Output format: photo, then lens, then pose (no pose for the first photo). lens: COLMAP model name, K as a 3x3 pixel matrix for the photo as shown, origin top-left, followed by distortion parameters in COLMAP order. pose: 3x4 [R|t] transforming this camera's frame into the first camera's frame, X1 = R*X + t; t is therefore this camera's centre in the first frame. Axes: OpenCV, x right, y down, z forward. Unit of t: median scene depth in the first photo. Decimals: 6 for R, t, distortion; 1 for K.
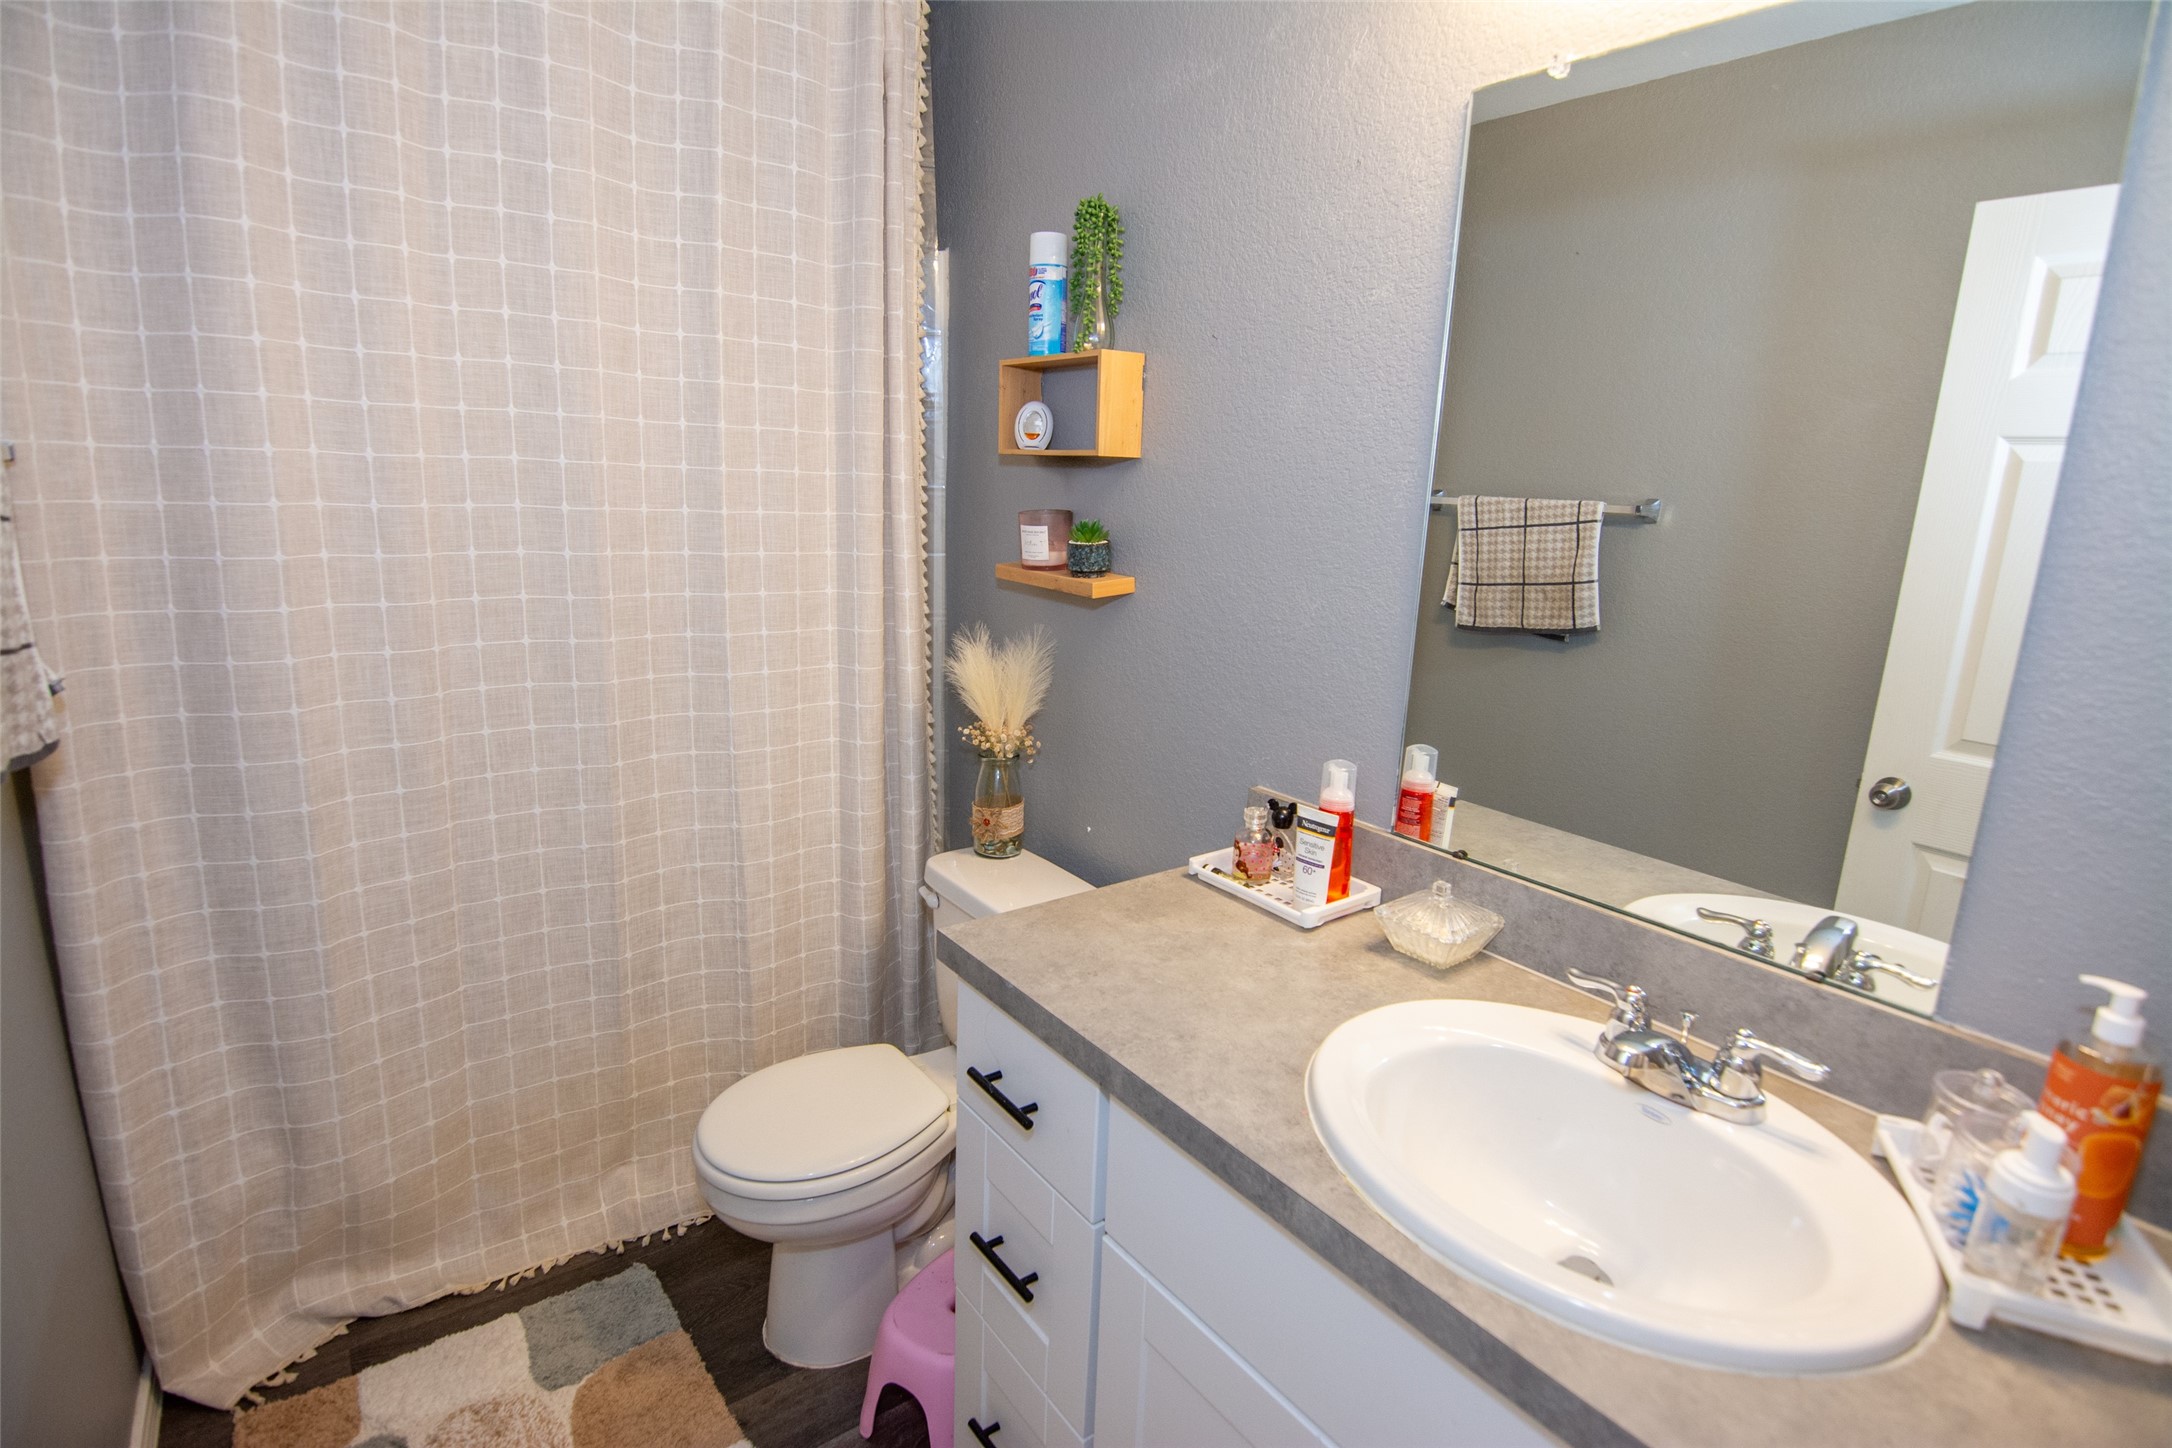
lens RADIAL K [[1061.7, 0, 1084.7], [0, 1061.7, 715.9], [0, 0, 1]] dist [-0.004001, -0.011218]
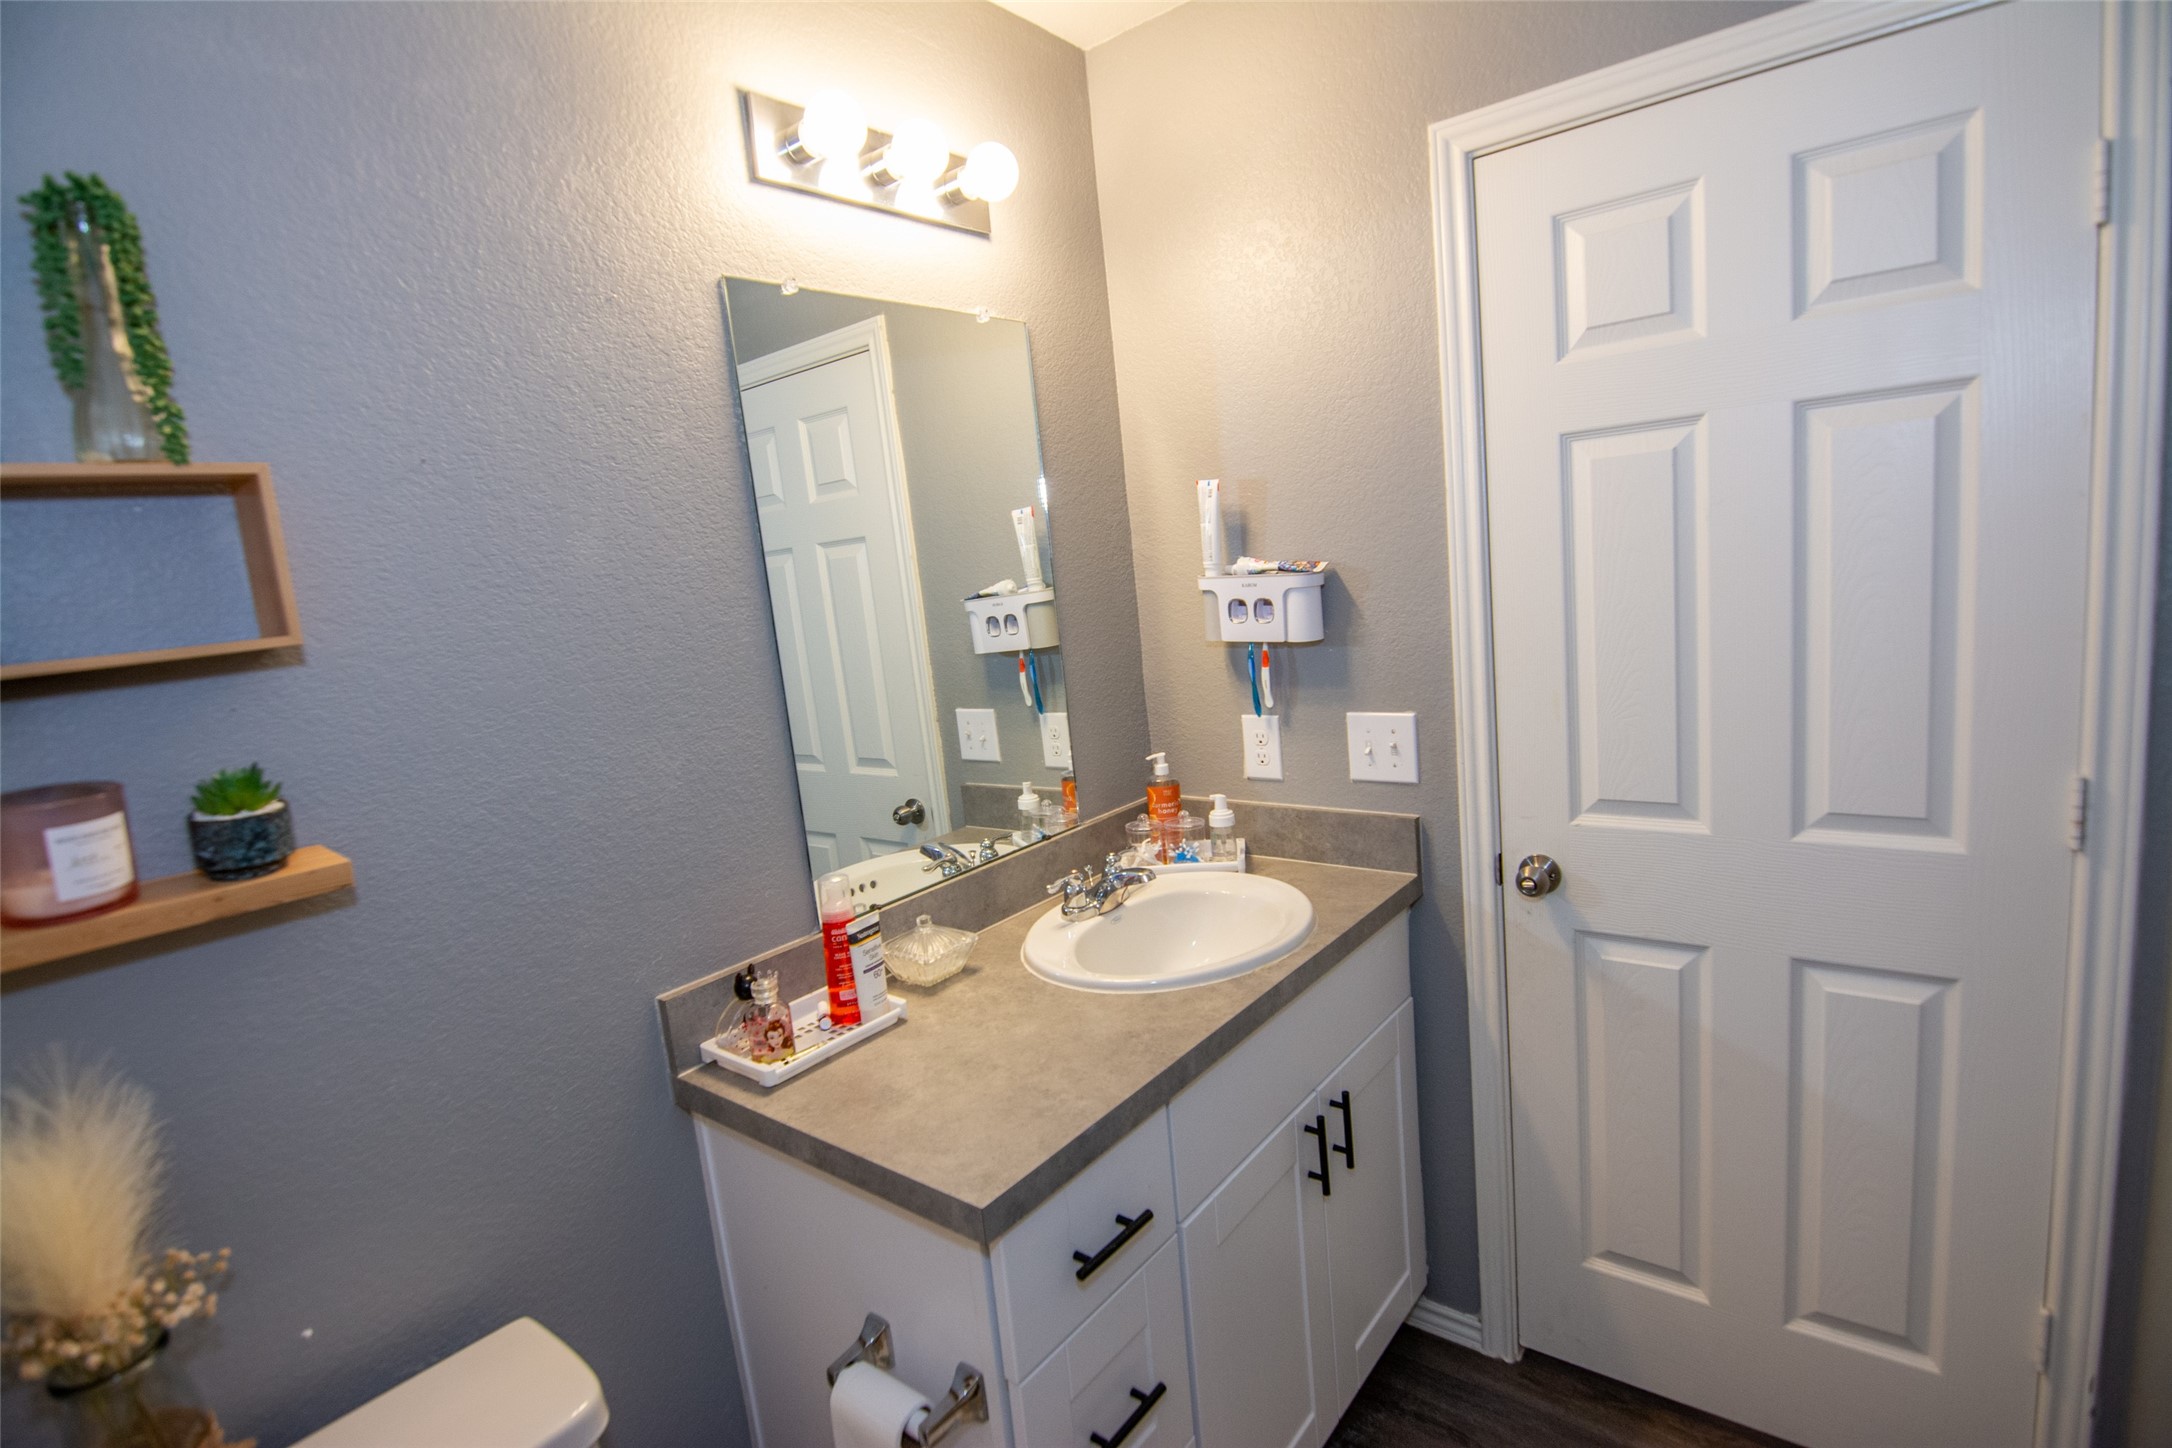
lens RADIAL K [[1061.7, 0, 1083.1], [0, 1061.7, 716.6], [0, 0, 1]] dist [-0.004001, -0.011218]
pose [[-0.261371, -0.151156, 0.953330, -0.939756], [0.299179, 0.926335, 0.228901, -0.314632], [-0.917702, 0.345044, -0.196894, 1.091473]]
